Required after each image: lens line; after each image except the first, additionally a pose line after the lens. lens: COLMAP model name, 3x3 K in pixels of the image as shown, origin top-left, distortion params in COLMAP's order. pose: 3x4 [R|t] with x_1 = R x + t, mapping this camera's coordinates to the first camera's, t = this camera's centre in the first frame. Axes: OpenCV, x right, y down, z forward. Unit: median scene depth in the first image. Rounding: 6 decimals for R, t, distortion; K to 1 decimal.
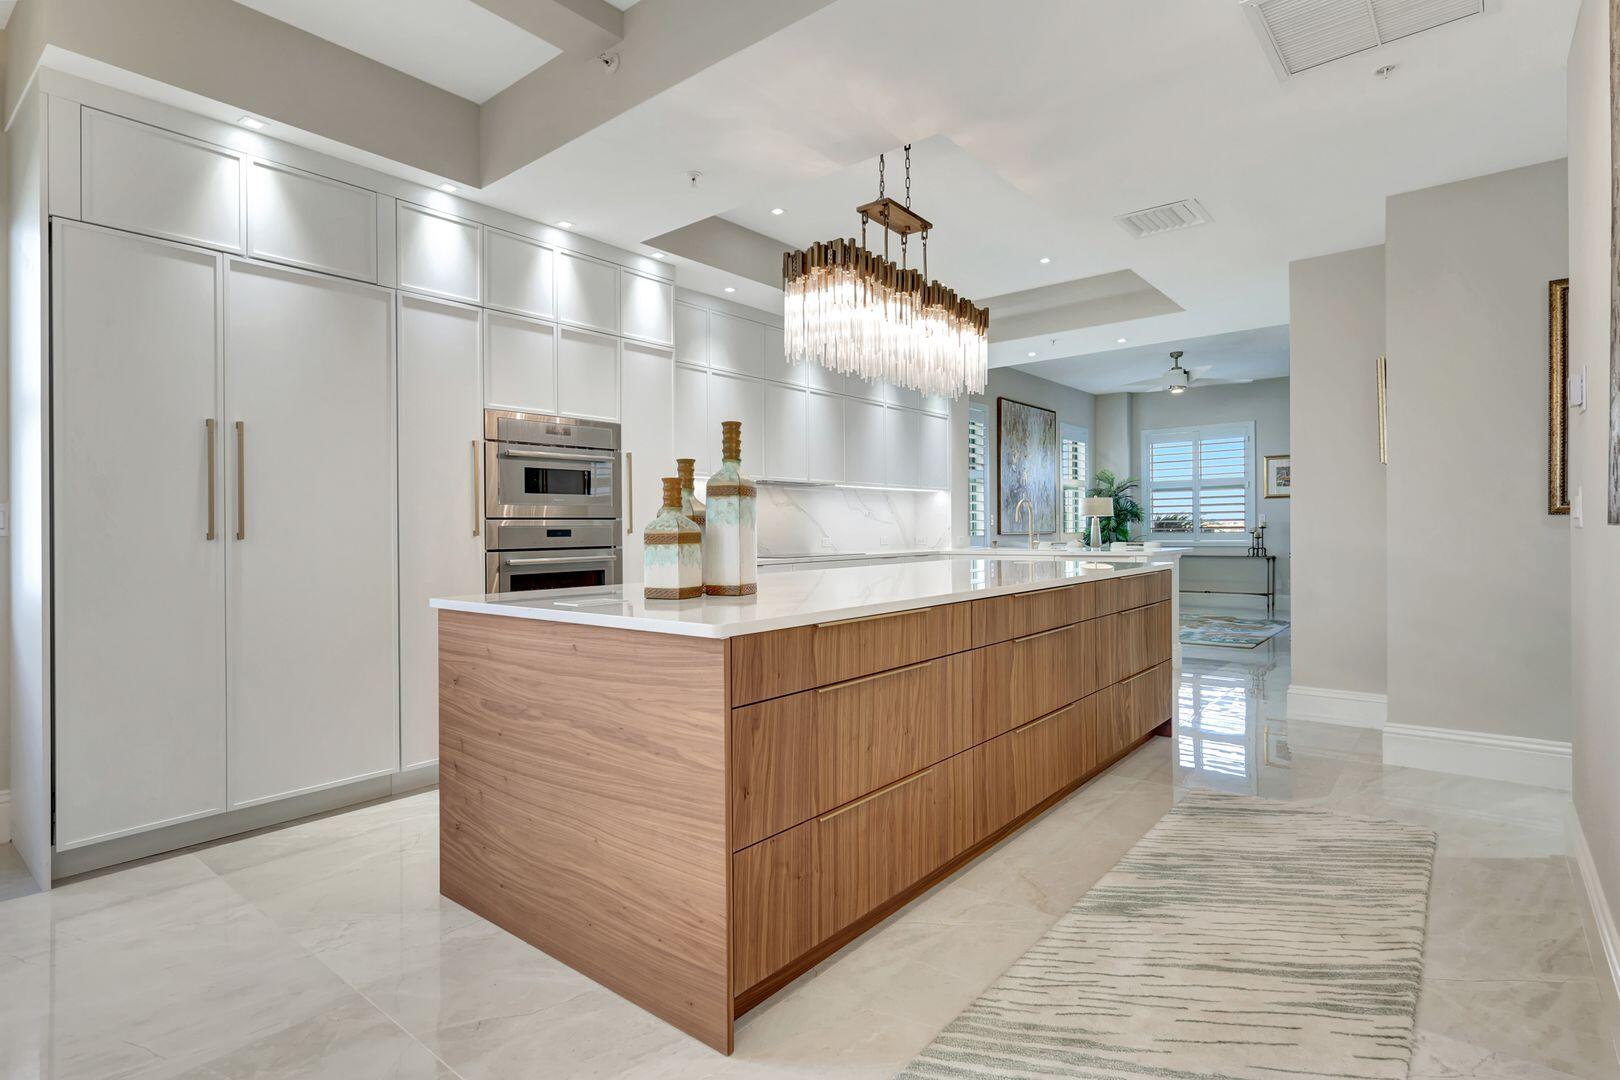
lens RADIAL K [[812.1, 0, 819.7], [0, 812.1, 526.6], [0, 0, 1]] dist [-0.001774, -0.000079]
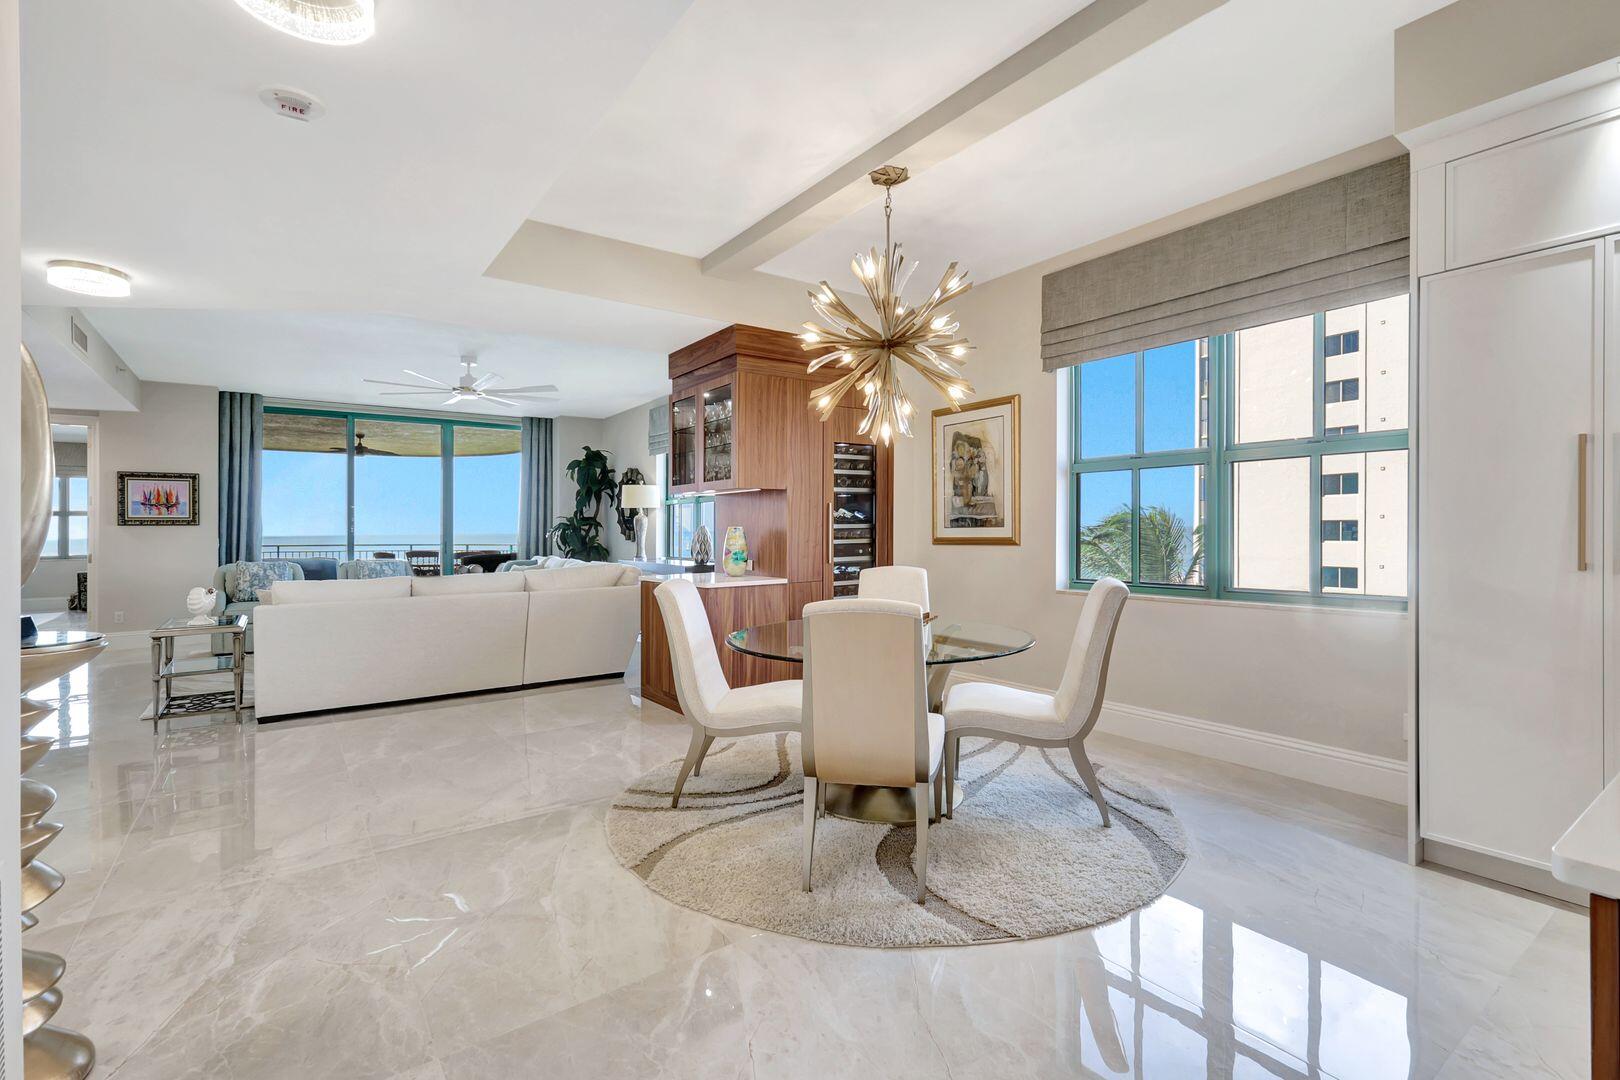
lens RADIAL K [[731.2, 0, 814.6], [0, 731.2, 525.1], [0, 0, 1]] dist [-0.003642, 0.000370]
pose [[-0.255672, 0.009155, -0.966720, 0.167891], [0.015518, 0.999865, 0.005365, -0.035601], [0.966639, -0.013630, -0.255780, 0.280769]]
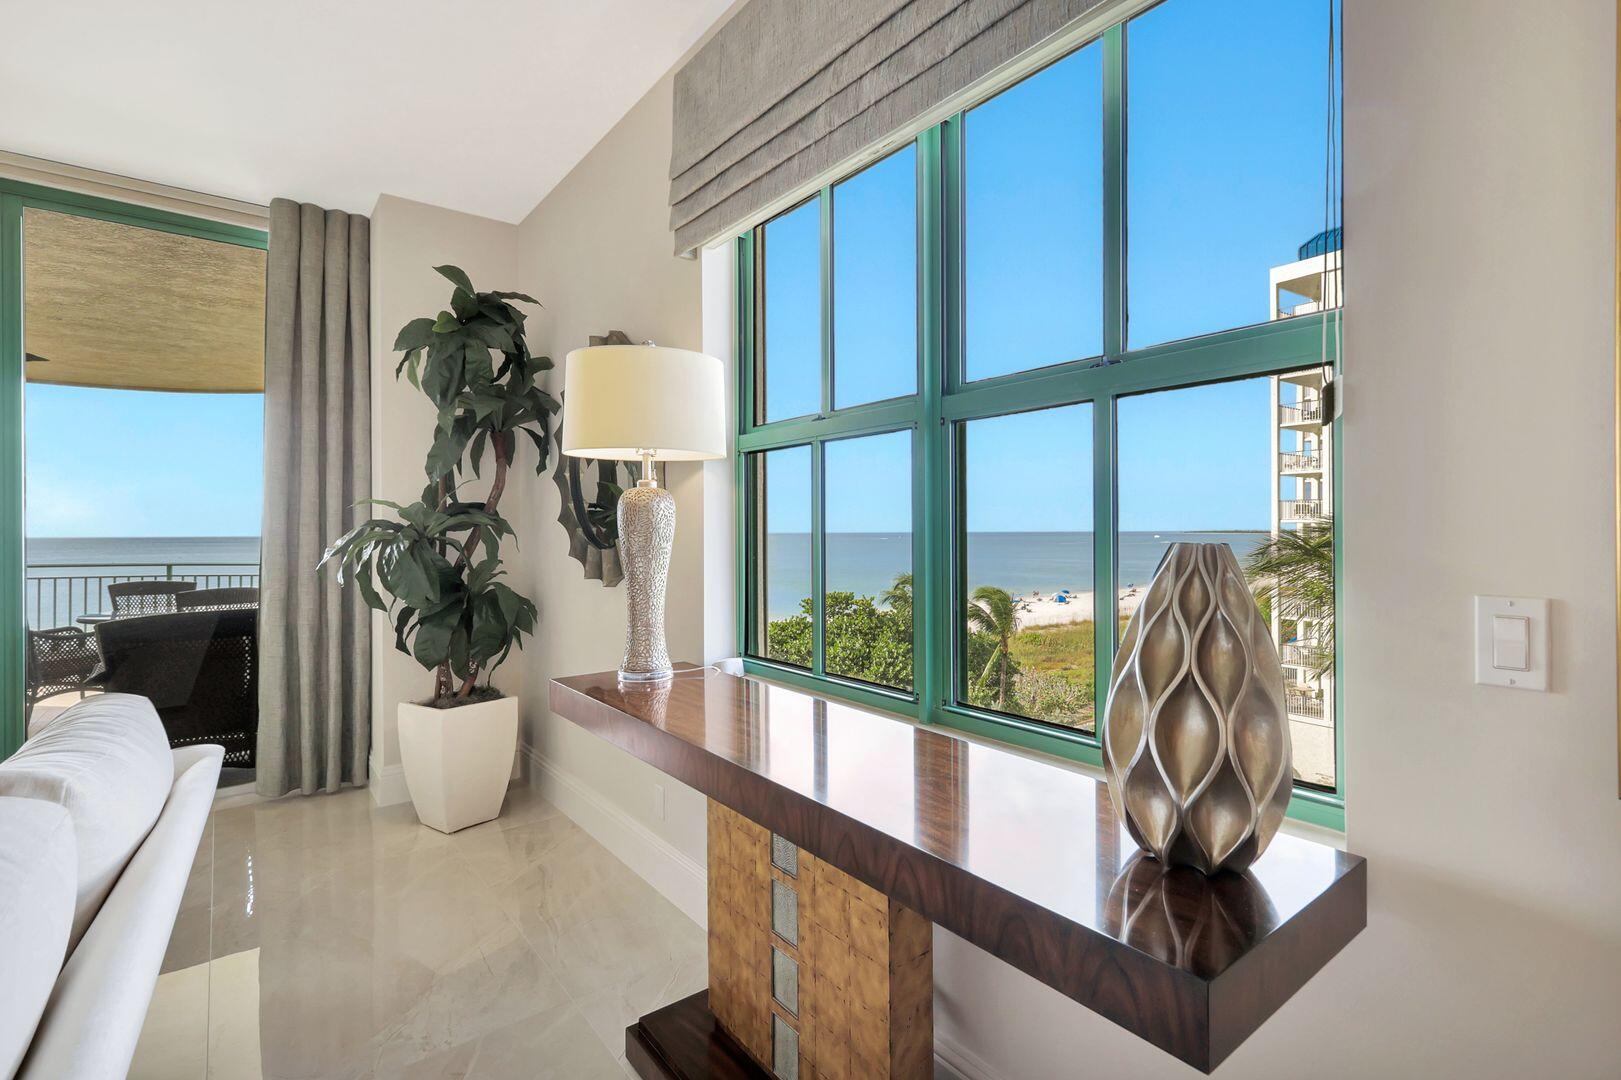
lens RADIAL K [[752.8, 0, 809.6], [0, 752.8, 526.3], [0, 0, 1]] dist [0.012077, -0.000287]
pose [[-0.227676, 0.010218, -0.973683, -1.441700], [0.012968, 0.999888, 0.007461, -0.037637], [0.973651, -0.010928, -0.227783, -0.613988]]
